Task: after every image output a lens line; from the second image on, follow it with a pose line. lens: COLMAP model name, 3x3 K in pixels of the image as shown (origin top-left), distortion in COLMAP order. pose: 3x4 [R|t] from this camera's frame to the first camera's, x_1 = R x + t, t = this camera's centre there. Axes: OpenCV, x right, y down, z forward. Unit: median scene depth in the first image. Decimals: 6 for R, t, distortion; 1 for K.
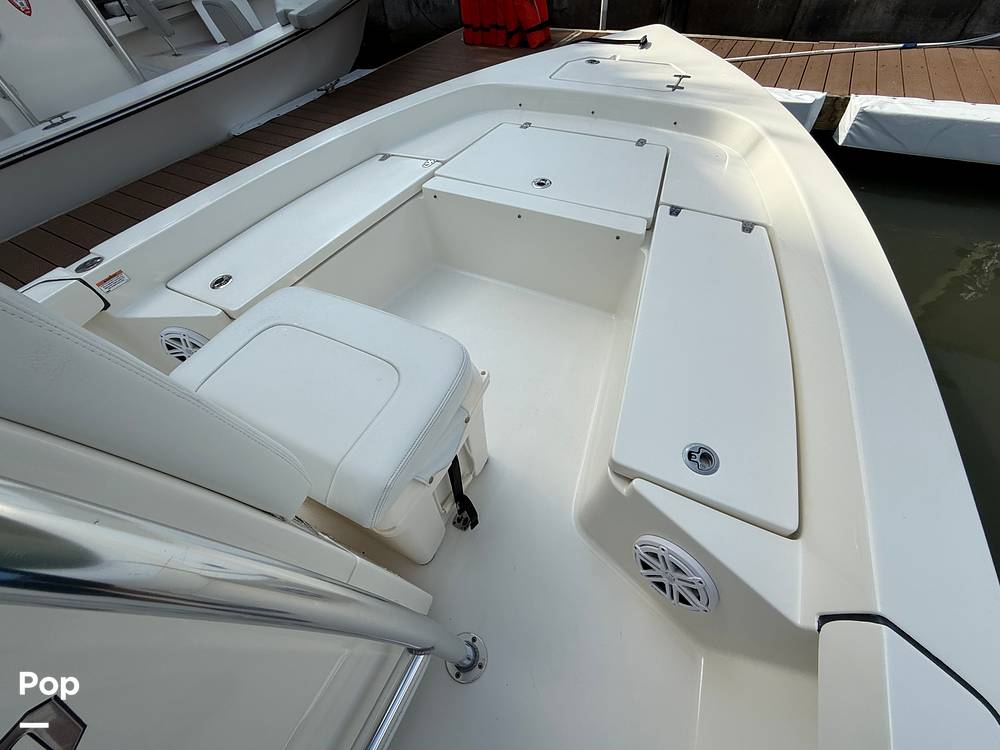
lens RADIAL K [[432.1, 0, 500.0], [0, 432.1, 375.0], [0, 0, 1]] dist [-0.002654, -0.000849]
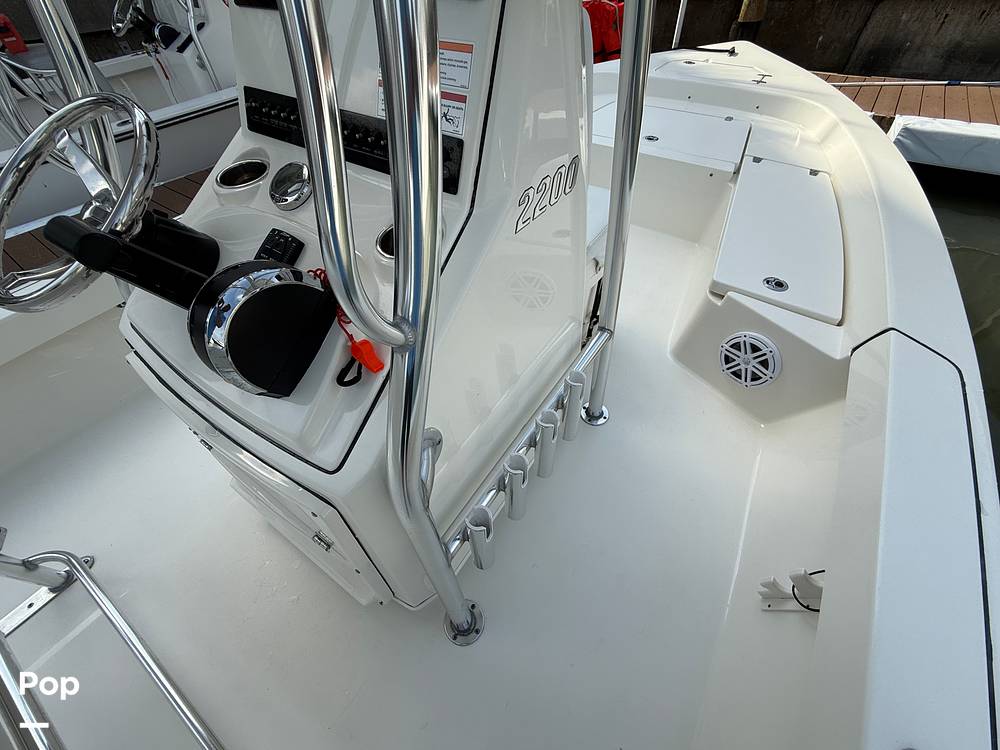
lens RADIAL K [[404.9, 0, 496.0], [0, 404.9, 369.3], [0, 0, 1]] dist [0.005795, 0.000009]
pose [[0.990868, 0.124435, -0.051938, -0.153159], [-0.125827, 0.991751, -0.024442, 0.237805], [0.048468, 0.030754, 0.998351, -0.179869]]
